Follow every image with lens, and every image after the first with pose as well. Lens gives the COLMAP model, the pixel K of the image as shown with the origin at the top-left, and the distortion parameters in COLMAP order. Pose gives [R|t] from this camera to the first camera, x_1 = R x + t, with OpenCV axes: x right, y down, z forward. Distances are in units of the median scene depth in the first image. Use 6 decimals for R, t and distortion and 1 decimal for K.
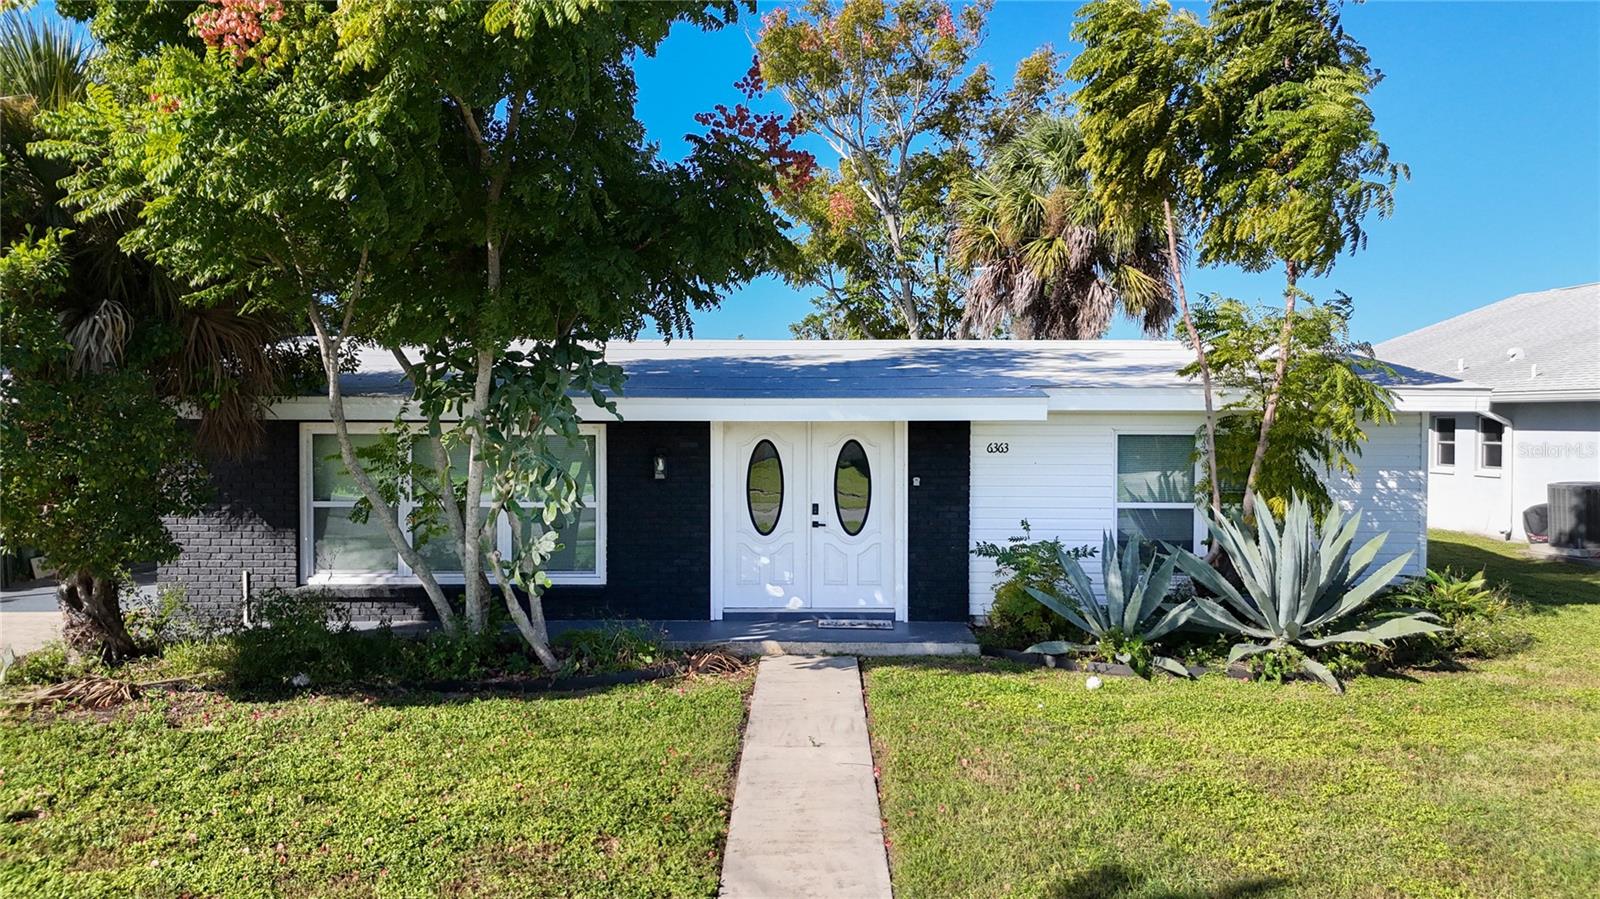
lens RADIAL K [[1199.6, 0, 800.0], [0, 1199.6, 449.5], [0, 0, 1]] dist [0.066995, -0.099916]
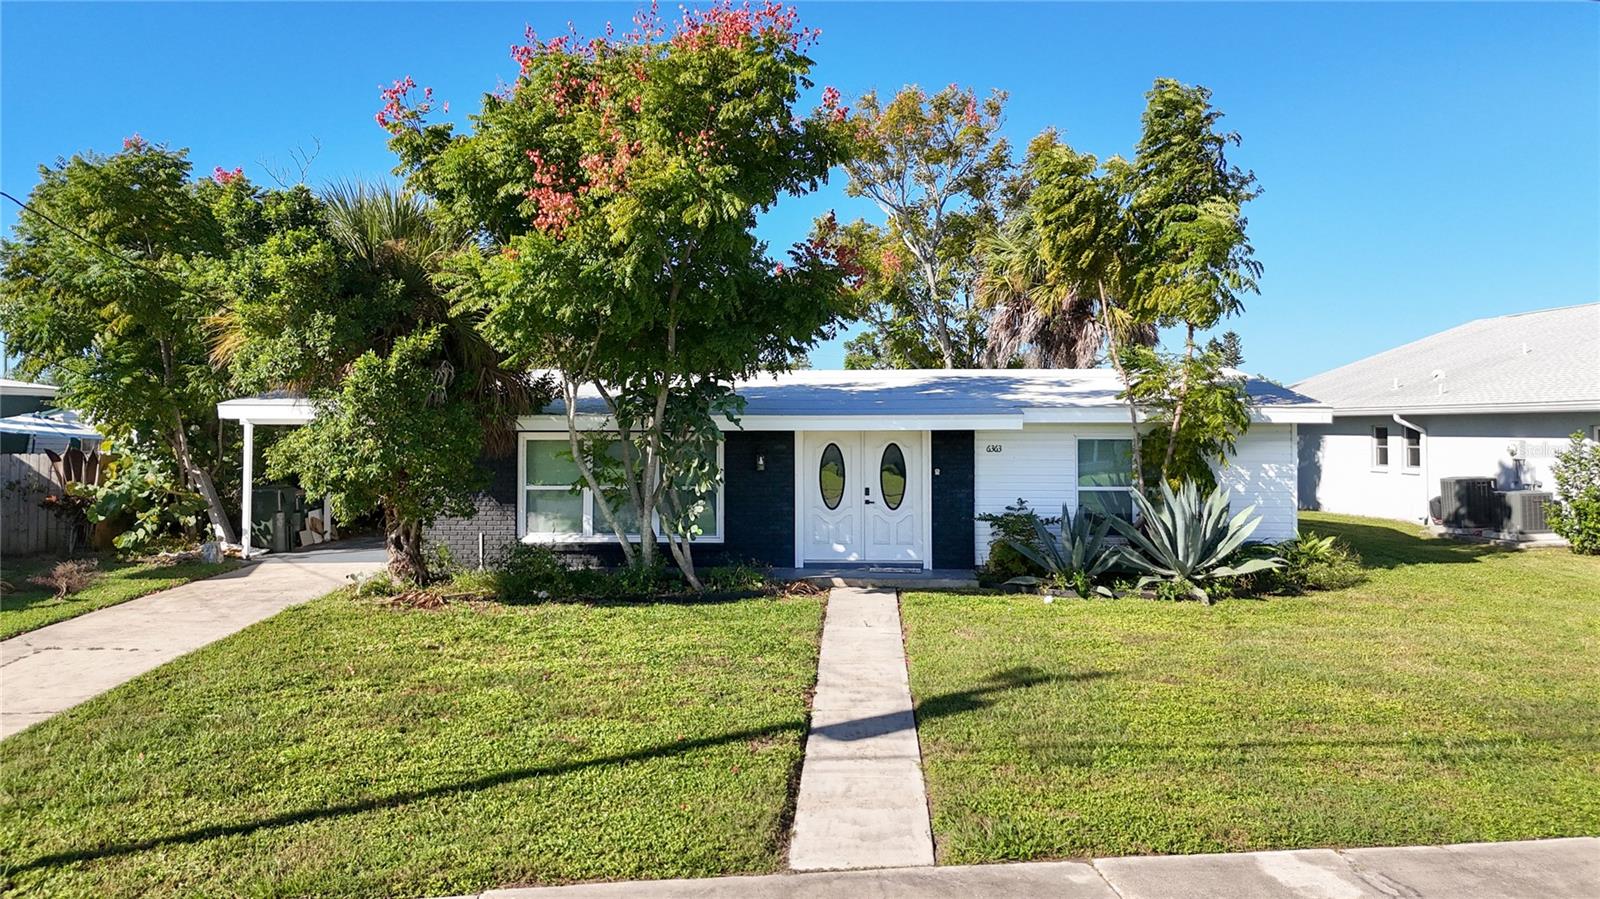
lens RADIAL K [[1203.1, 0, 794.2], [0, 1203.1, 416.6], [0, 0, 1]] dist [0.053724, -0.063080]
pose [[0.998816, -0.003028, -0.048559, -0.004938], [0.001315, 0.999377, -0.035278, 0.011891], [0.048636, 0.035172, 0.998197, -0.490787]]
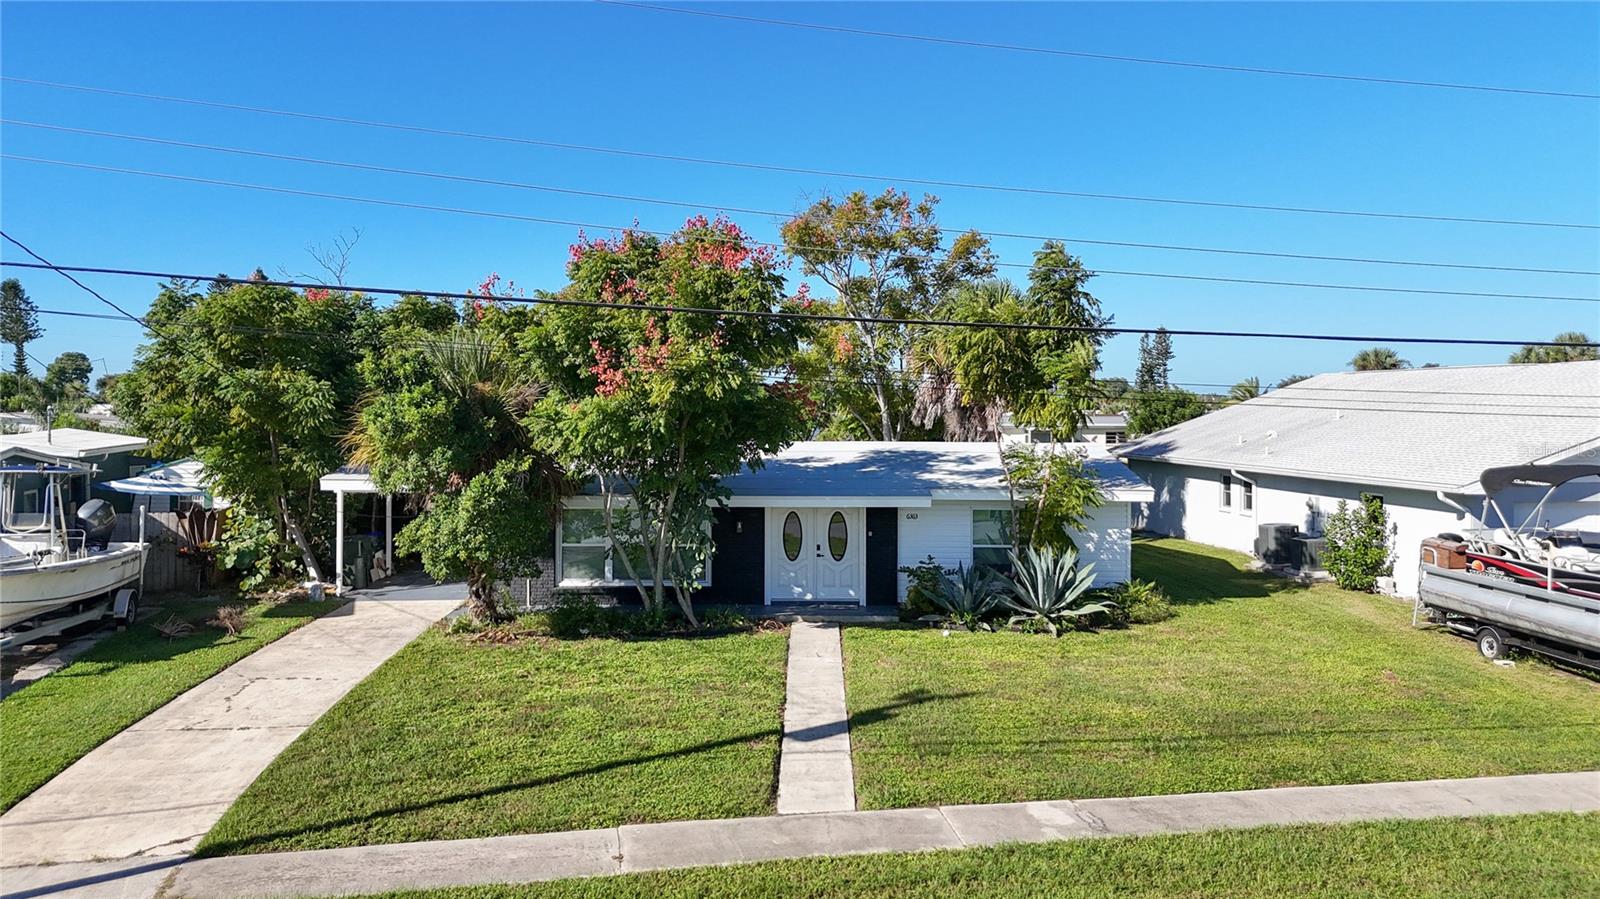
lens RADIAL K [[1199.6, 0, 800.0], [0, 1199.6, 449.5], [0, 0, 1]] dist [0.066995, -0.099916]
pose [[0.999998, 0.001570, -0.001414, -0.015859], [-0.001556, 0.999947, 0.010133, -0.139684], [0.001429, -0.010130, 0.999948, -1.017484]]
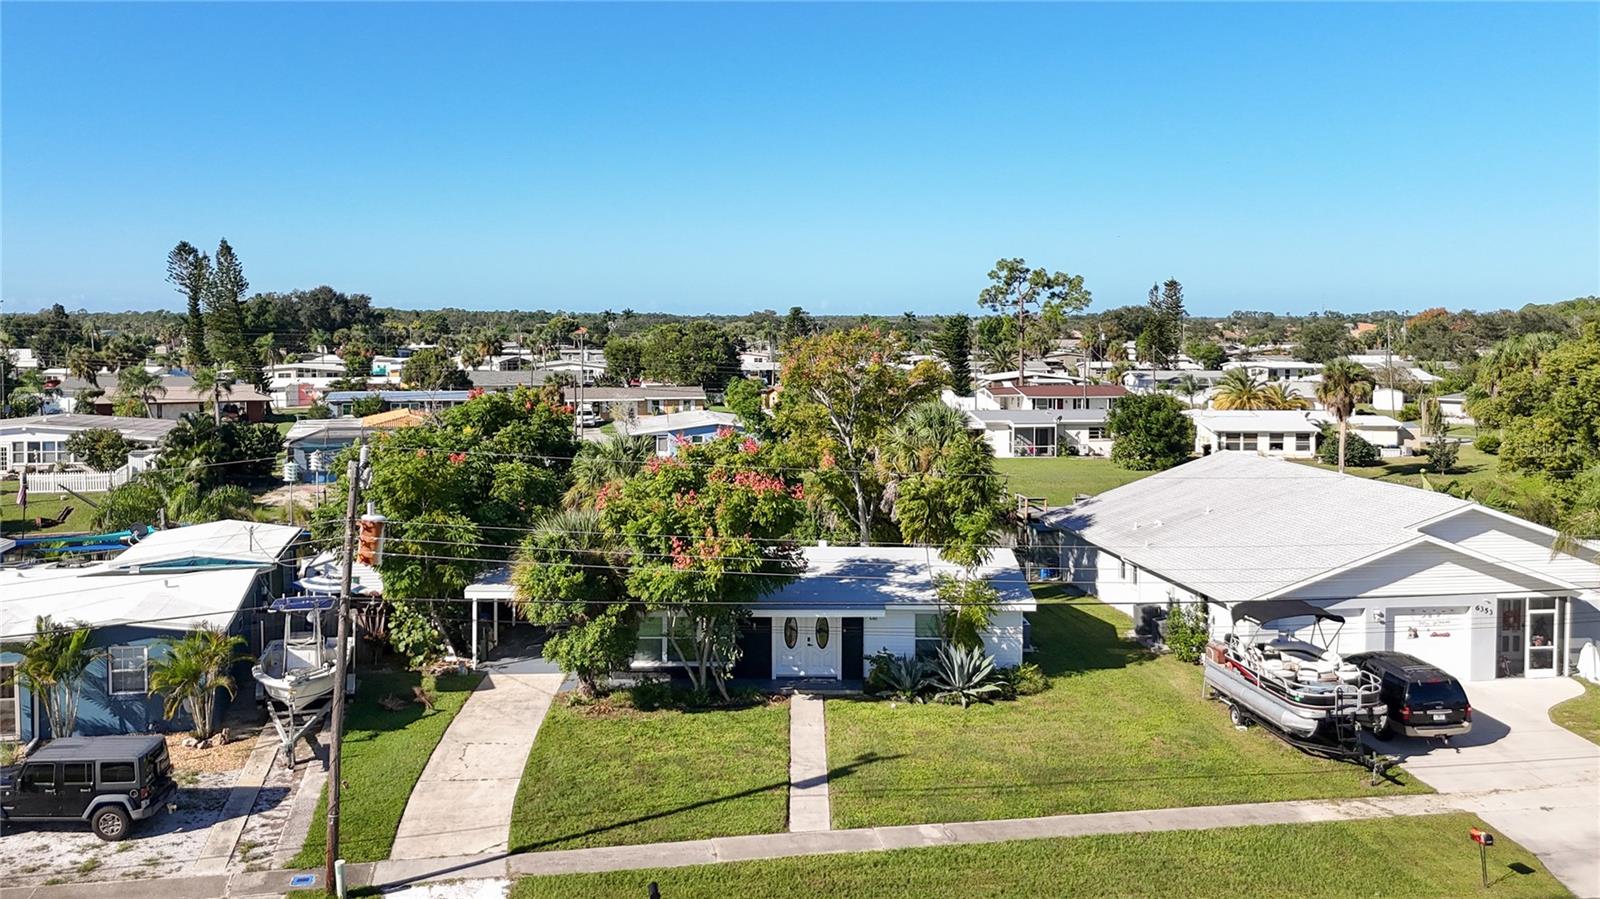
lens RADIAL K [[1409.3, 0, 797.7], [0, 1409.3, 363.6], [0, 0, 1]] dist [0.013584, -0.001269]
pose [[0.999939, 0.004371, 0.010148, -0.054966], [-0.004441, 0.999967, 0.006843, -0.672351], [-0.010117, -0.006887, 0.999925, -2.496737]]
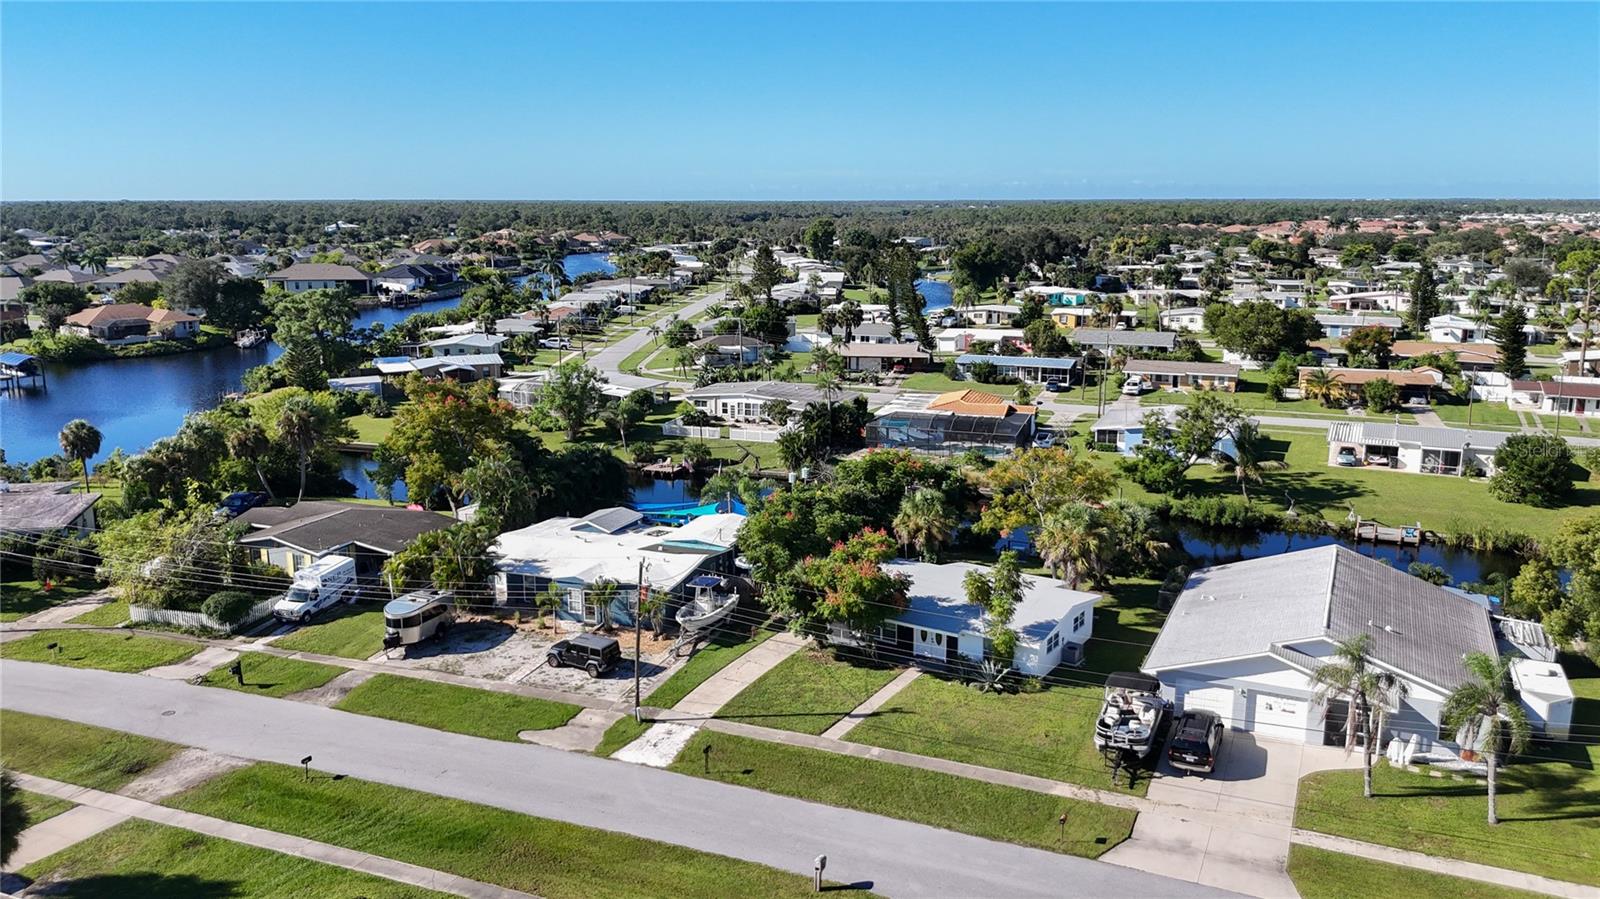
lens RADIAL K [[1224.3, 0, 808.9], [0, 1224.3, 418.5], [0, 0, 1]] dist [0.069246, -0.121457]
pose [[0.843583, 0.098997, -0.527795, 2.535058], [-0.015904, 0.987035, 0.159716, -1.939210], [0.536764, -0.126340, 0.834220, -4.066016]]
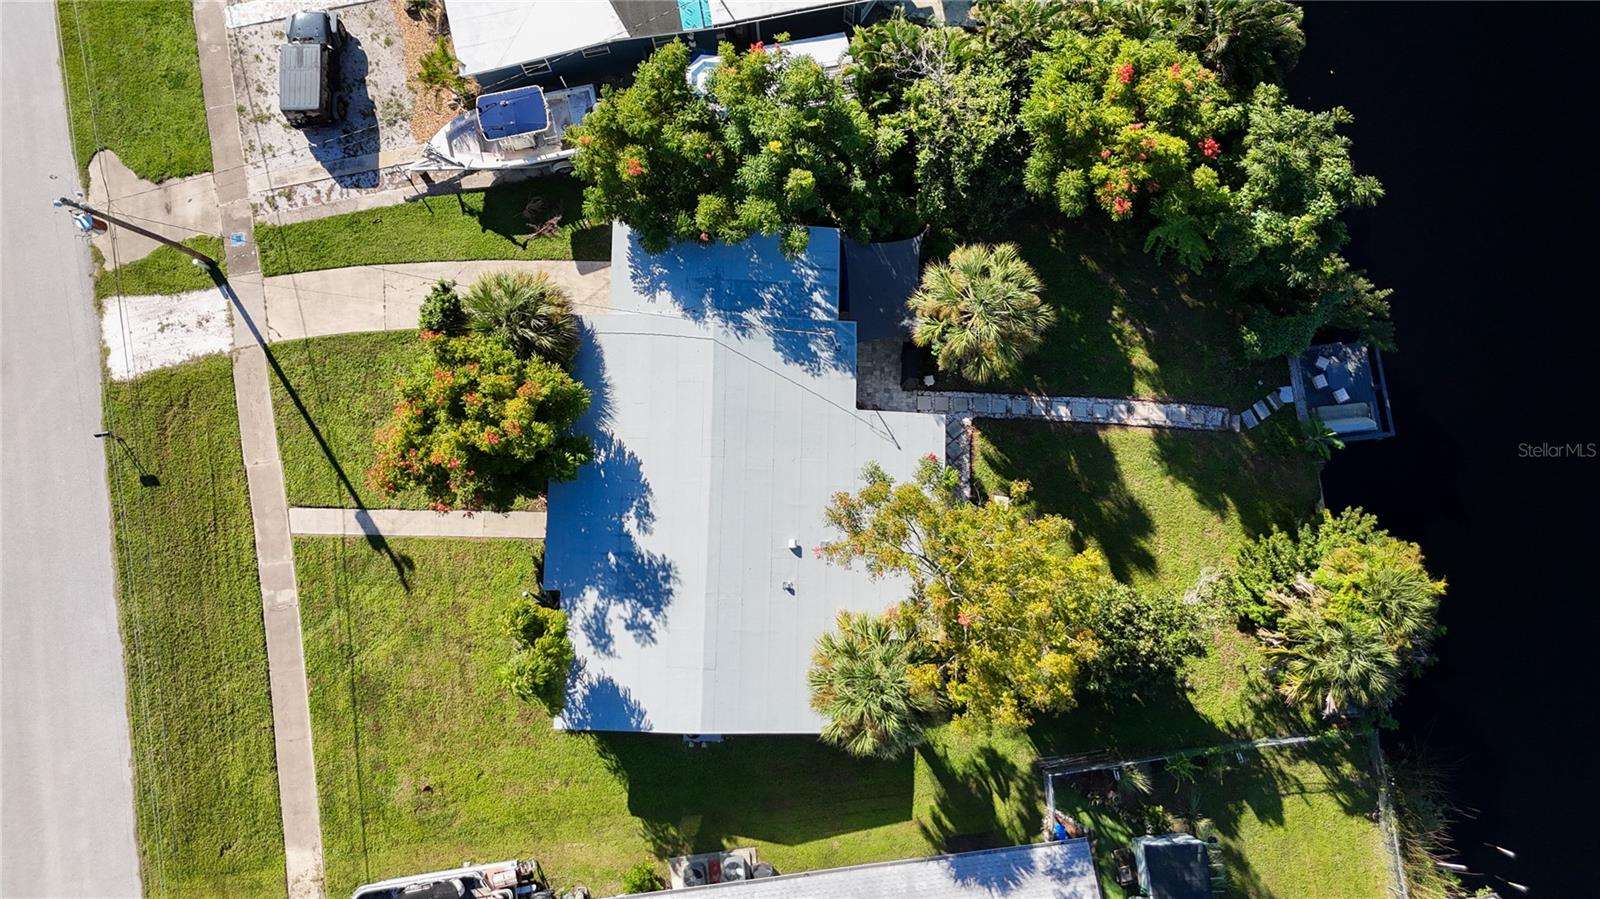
lens RADIAL K [[1199.6, 0, 800.0], [0, 1199.6, 449.5], [0, 0, 1]] dist [0.066995, -0.099916]
pose [[-0.012501, 0.994768, -0.101393, 0.139535], [-0.036310, 0.100882, 0.994236, -3.521725], [0.999262, 0.016110, 0.034859, 1.555151]]
